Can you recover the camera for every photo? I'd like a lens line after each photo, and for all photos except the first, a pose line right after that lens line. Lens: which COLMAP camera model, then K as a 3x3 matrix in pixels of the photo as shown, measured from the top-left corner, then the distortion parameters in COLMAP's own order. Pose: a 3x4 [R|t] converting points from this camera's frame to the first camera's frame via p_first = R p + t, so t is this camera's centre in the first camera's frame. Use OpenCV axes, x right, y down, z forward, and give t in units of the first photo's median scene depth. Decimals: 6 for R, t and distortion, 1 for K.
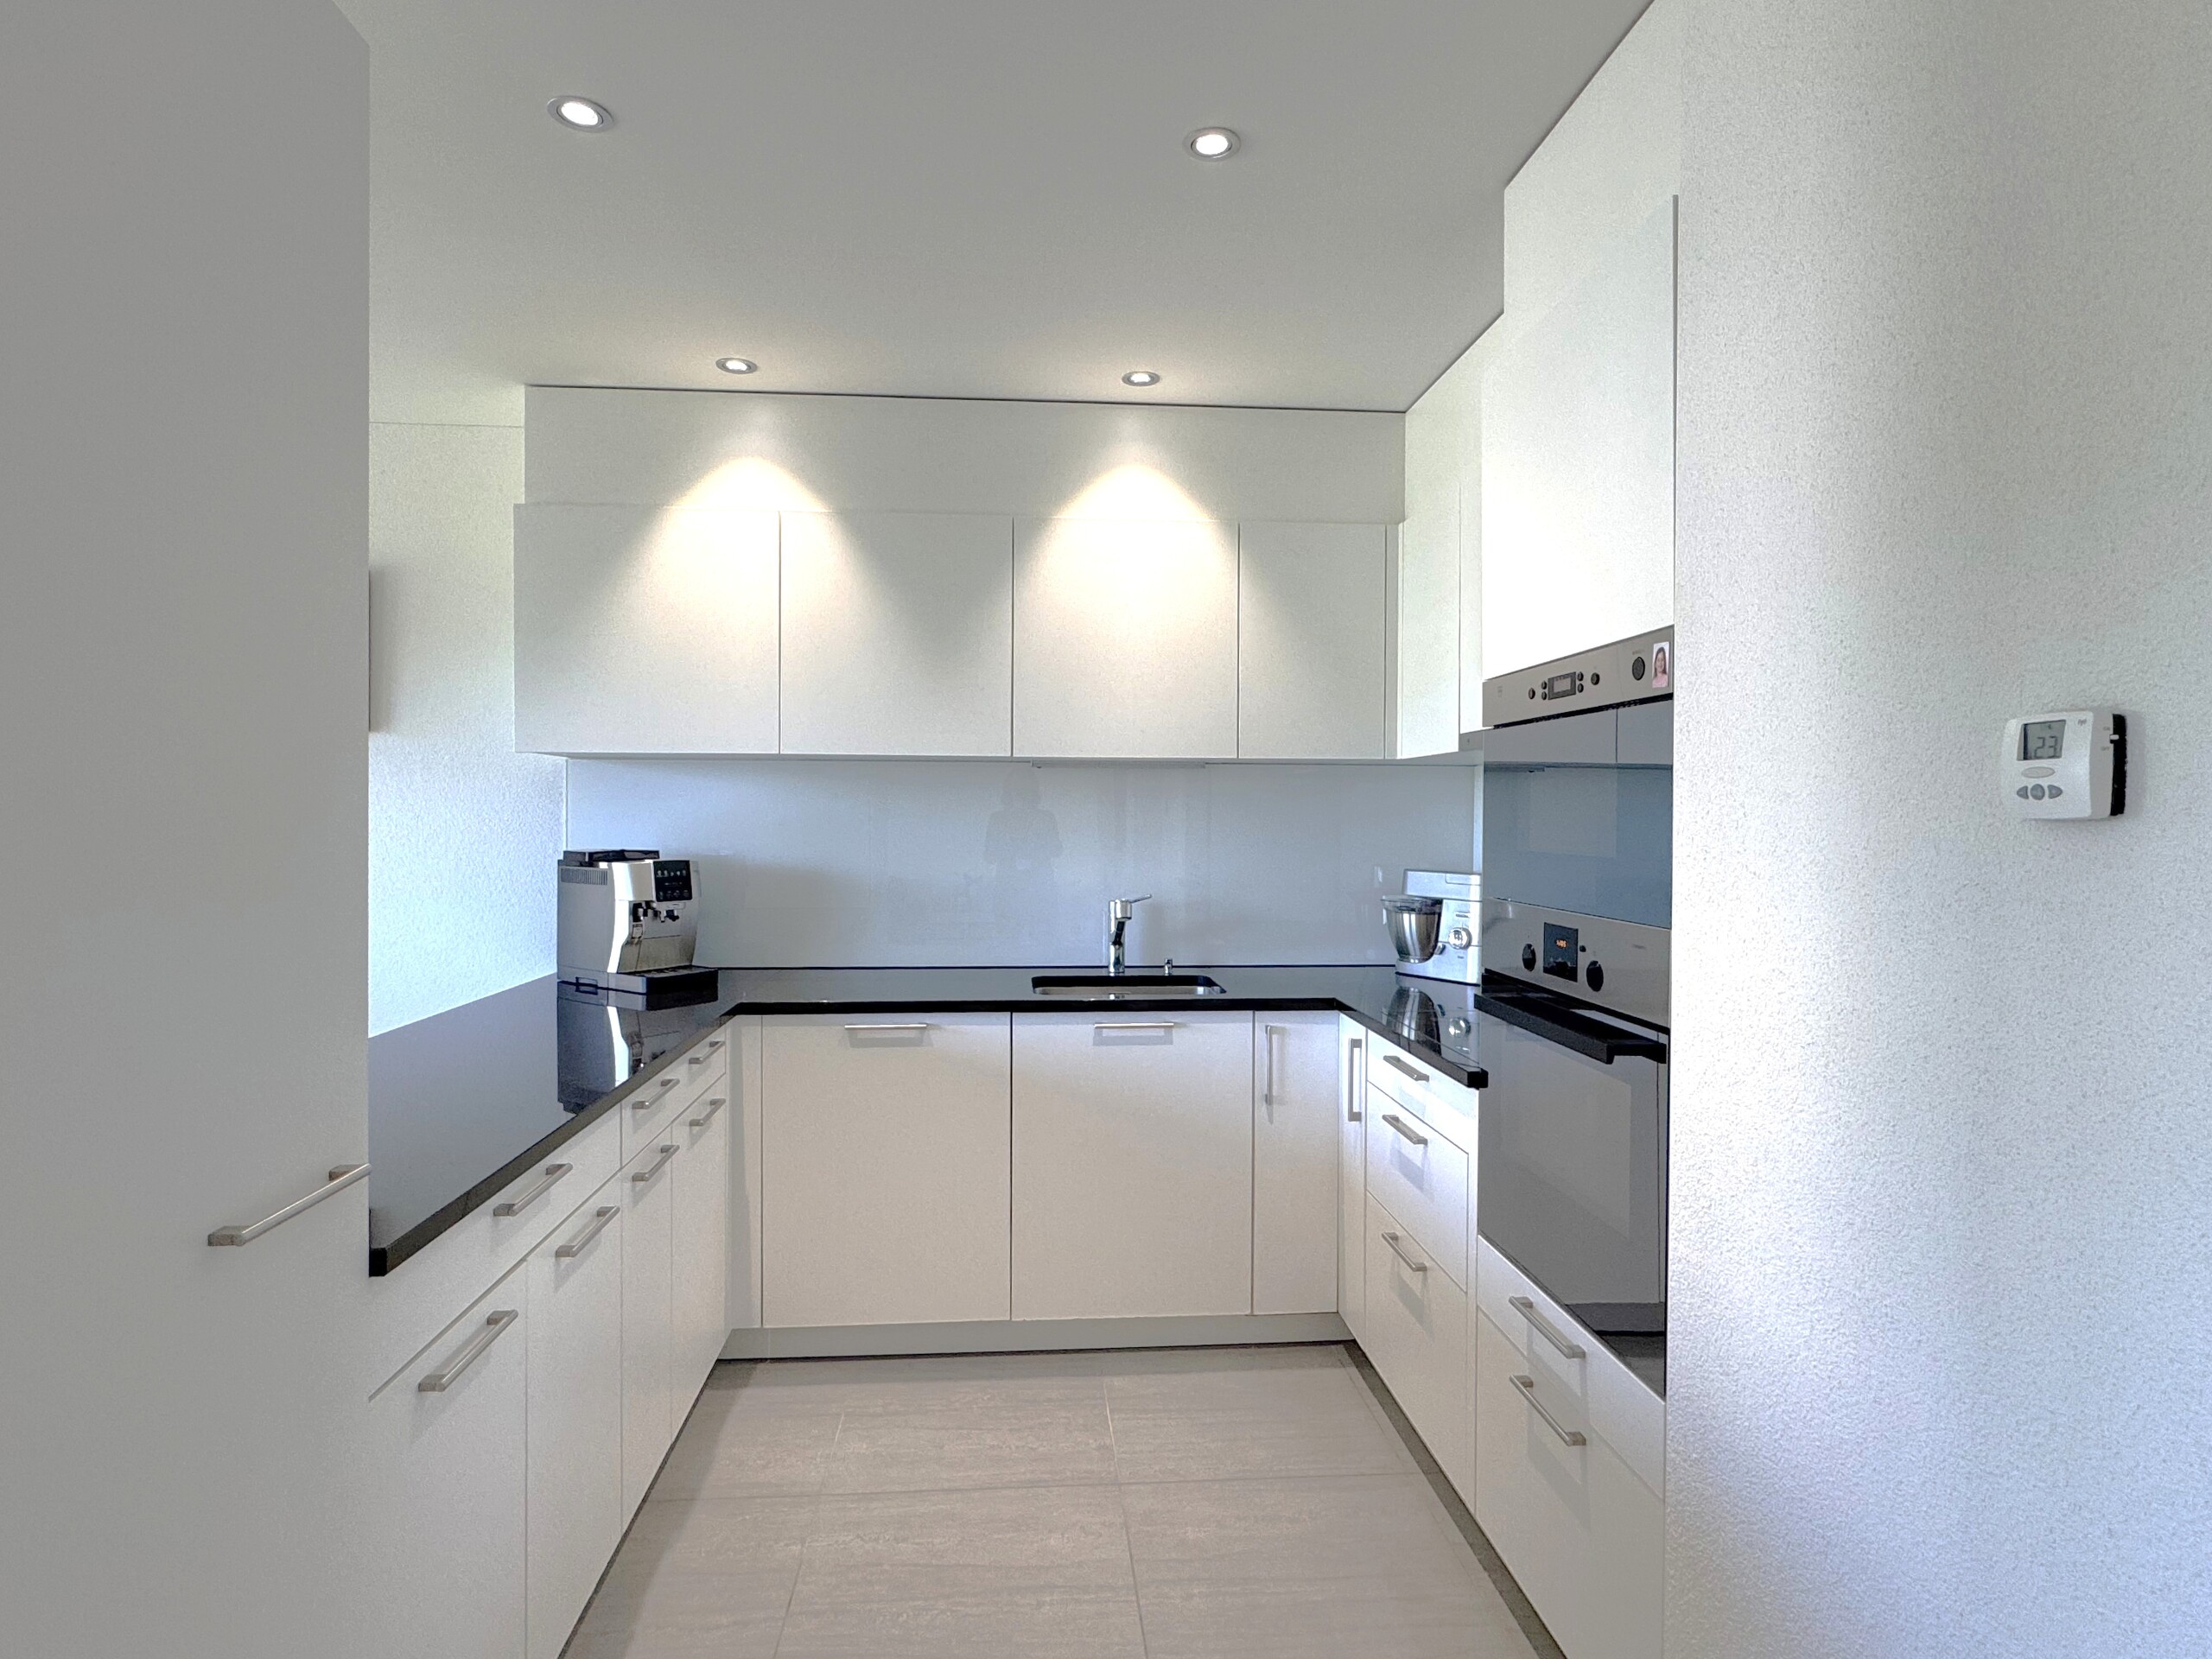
lens RADIAL K [[1169.3, 0, 1106.0], [0, 1169.3, 829.5], [0, 0, 1]] dist [0.001149, 0.000268]
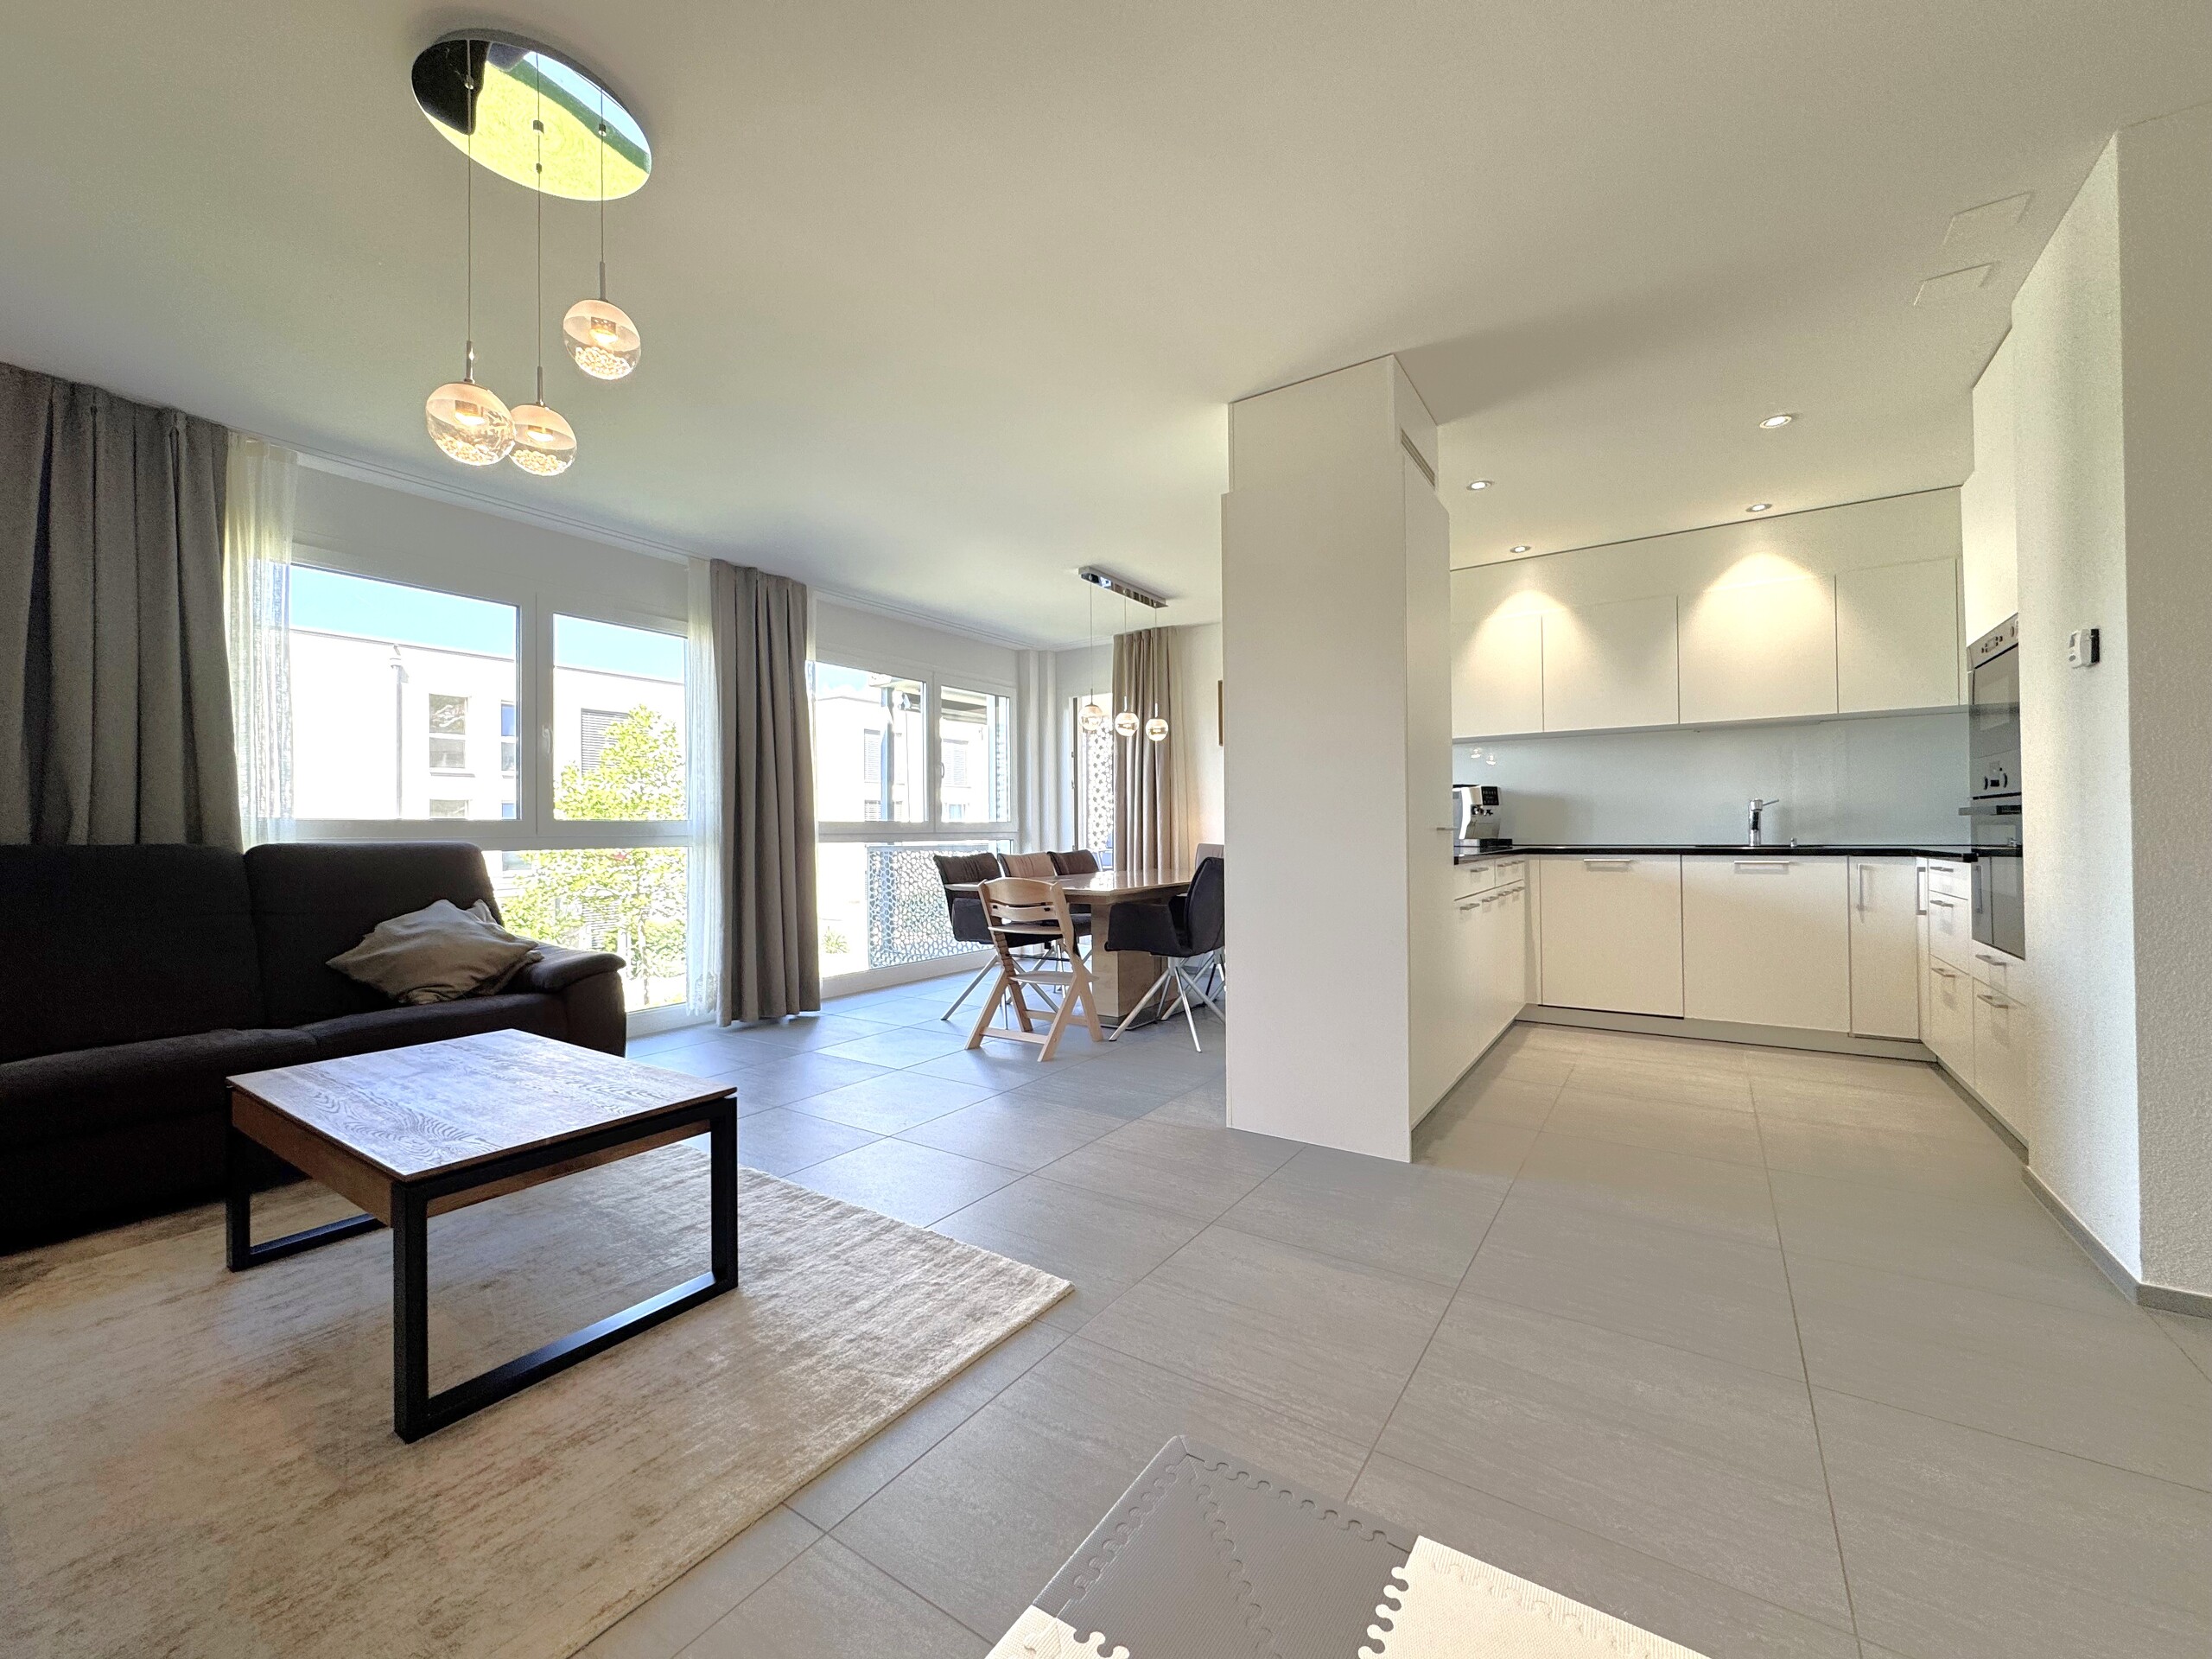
lens RADIAL K [[890.6, 0, 1100.8], [0, 890.6, 822.2], [0, 0, 1]] dist [0.008053, 0.000152]
pose [[0.778273, -0.021861, -0.627545, 0.098363], [0.005575, 0.999595, -0.027908, 0.135952], [0.627901, 0.018222, 0.778080, -0.722622]]
